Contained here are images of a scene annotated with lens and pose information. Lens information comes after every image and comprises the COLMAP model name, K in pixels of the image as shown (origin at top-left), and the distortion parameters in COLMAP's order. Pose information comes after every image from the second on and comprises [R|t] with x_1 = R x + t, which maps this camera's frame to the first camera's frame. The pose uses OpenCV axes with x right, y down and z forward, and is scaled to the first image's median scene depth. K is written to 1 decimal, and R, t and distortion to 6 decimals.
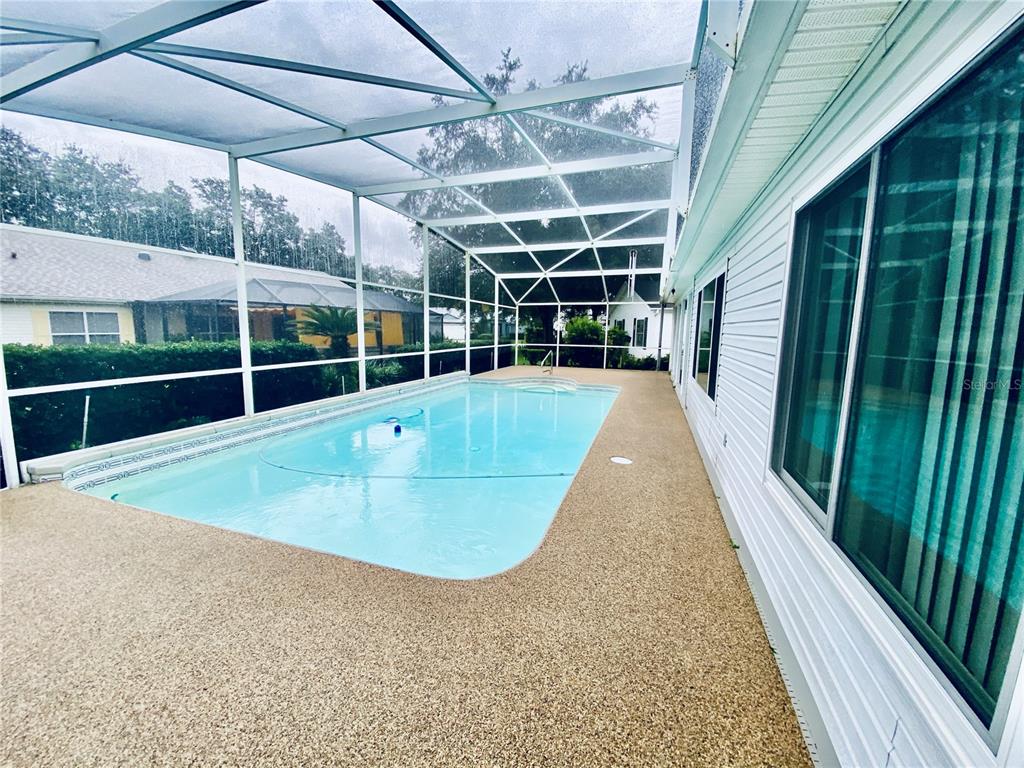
lens RADIAL K [[414.9, 0, 515.8], [0, 414.9, 386.3], [0, 0, 1]] dist [-0.002759, -0.006360]
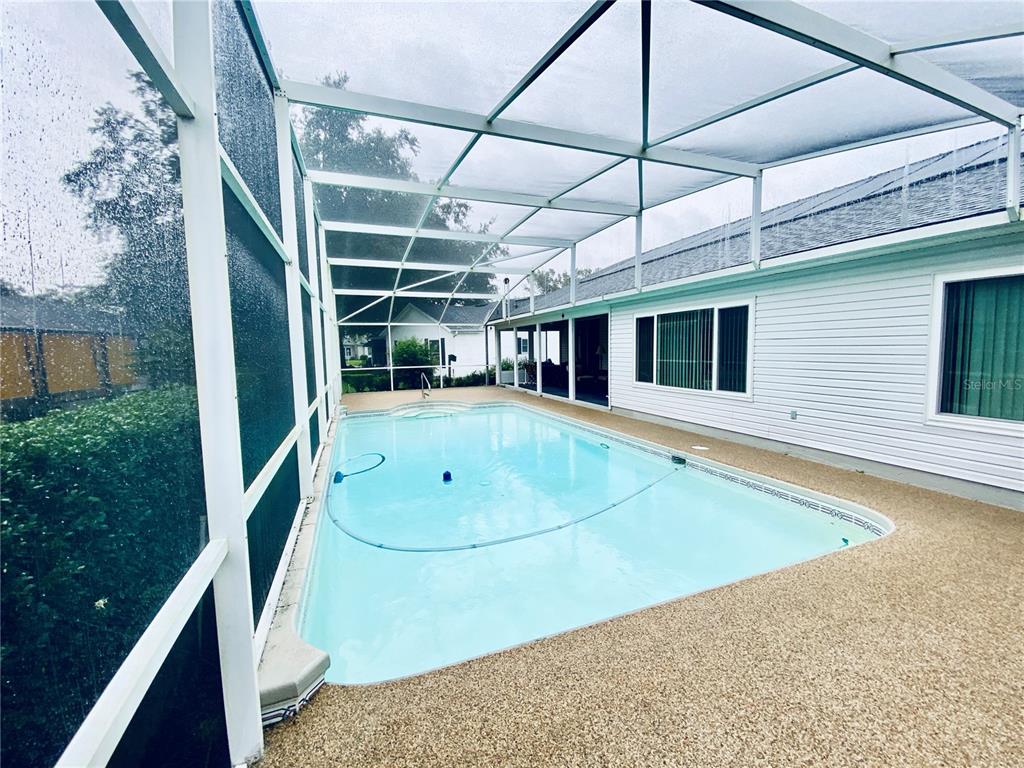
lens RADIAL K [[414.9, 0, 515.9], [0, 414.9, 381.1], [0, 0, 1]] dist [-0.002759, -0.006360]
pose [[0.767763, -0.083015, 0.635334, -0.333801], [0.120533, 0.992581, -0.015962, -0.024632], [-0.629295, 0.088833, 0.772073, 0.123241]]
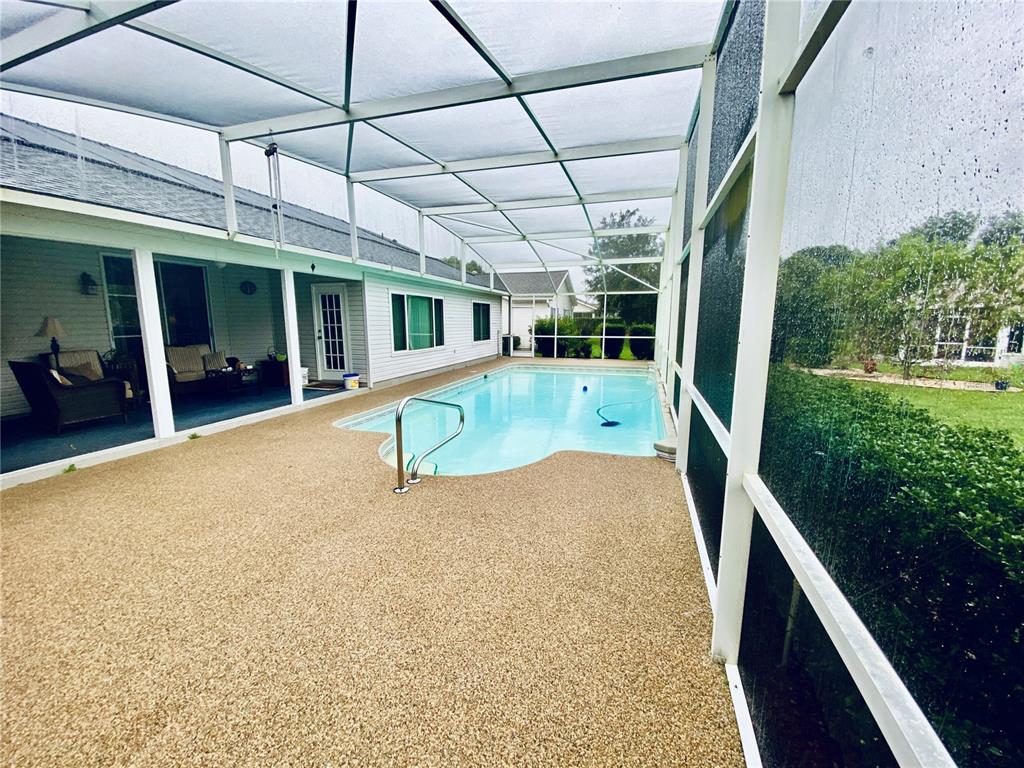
lens RADIAL K [[414.9, 0, 512.1], [0, 414.9, 387.0], [0, 0, 1]] dist [-0.002759, -0.006360]
pose [[-0.999770, -0.014761, -0.015575, 0.022326], [-0.018669, 0.956174, 0.292204, -0.164100], [0.010579, 0.292427, -0.956229, 1.194376]]
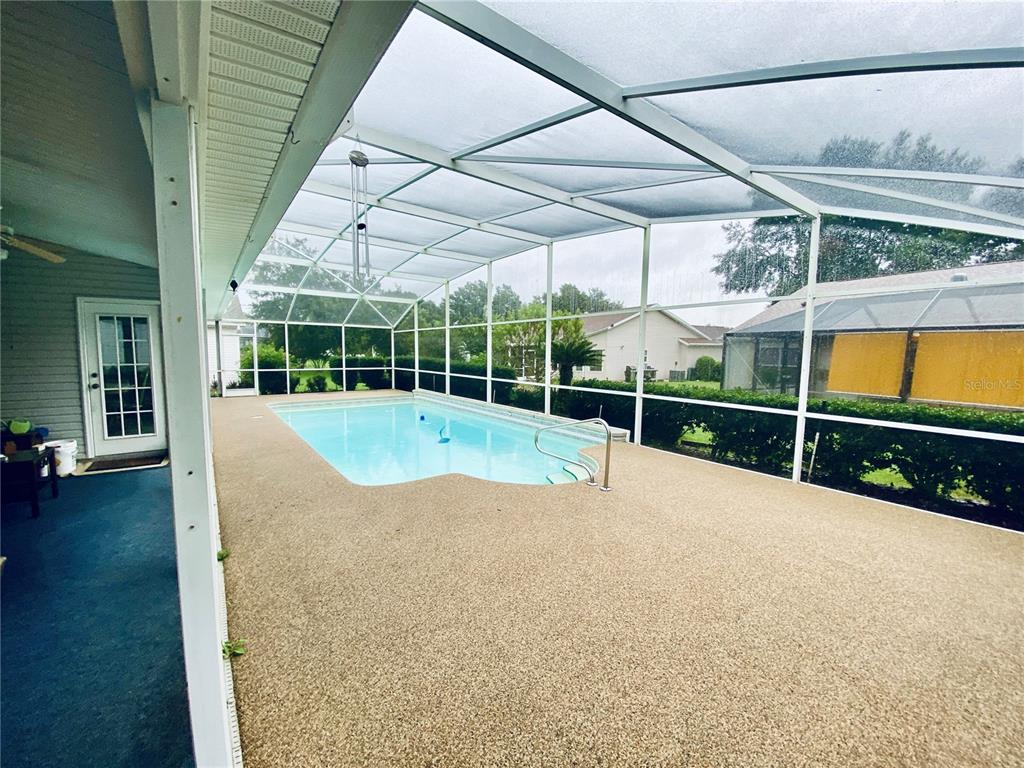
lens RADIAL K [[414.9, 0, 516.1], [0, 414.9, 386.8], [0, 0, 1]] dist [-0.002759, -0.006360]
pose [[-0.563064, 0.047294, -0.825059, 0.428481], [-0.137464, 0.979093, 0.149936, -0.153017], [0.814901, 0.197839, -0.544791, 1.070860]]
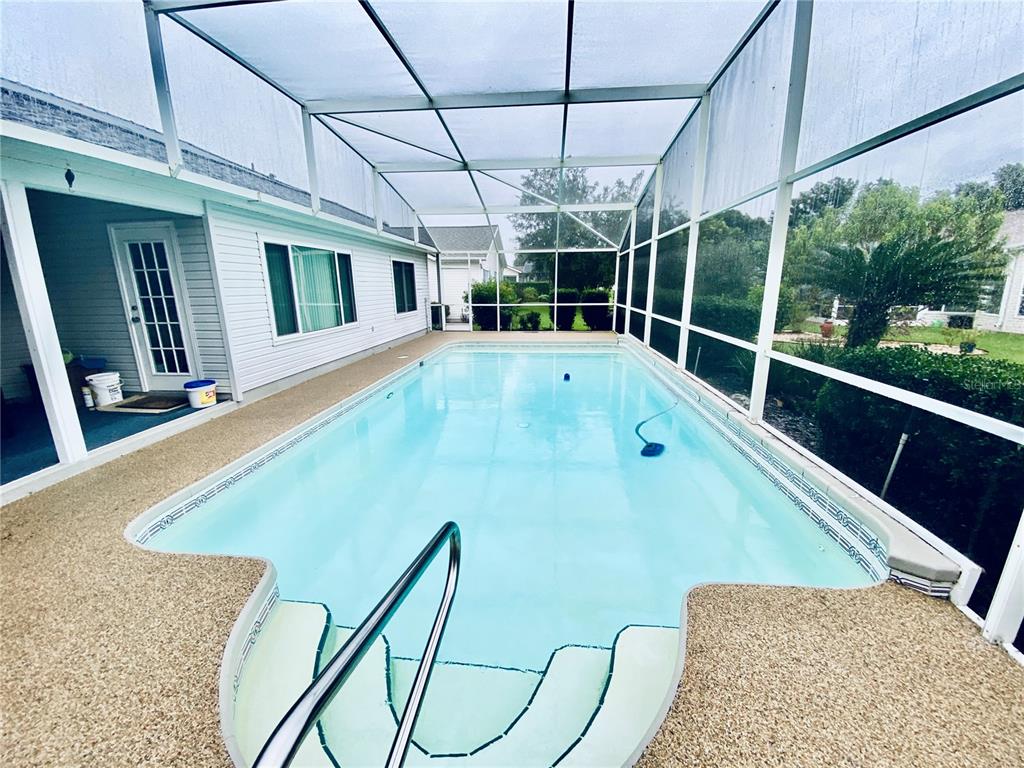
lens RADIAL K [[414.9, 0, 508.4], [0, 414.9, 389.1], [0, 0, 1]] dist [-0.002759, -0.006360]
pose [[-0.977422, 0.043829, -0.206703, 0.066473], [-0.036477, 0.928564, 0.369377, -0.132792], [0.208126, 0.368576, -0.905999, 0.968791]]
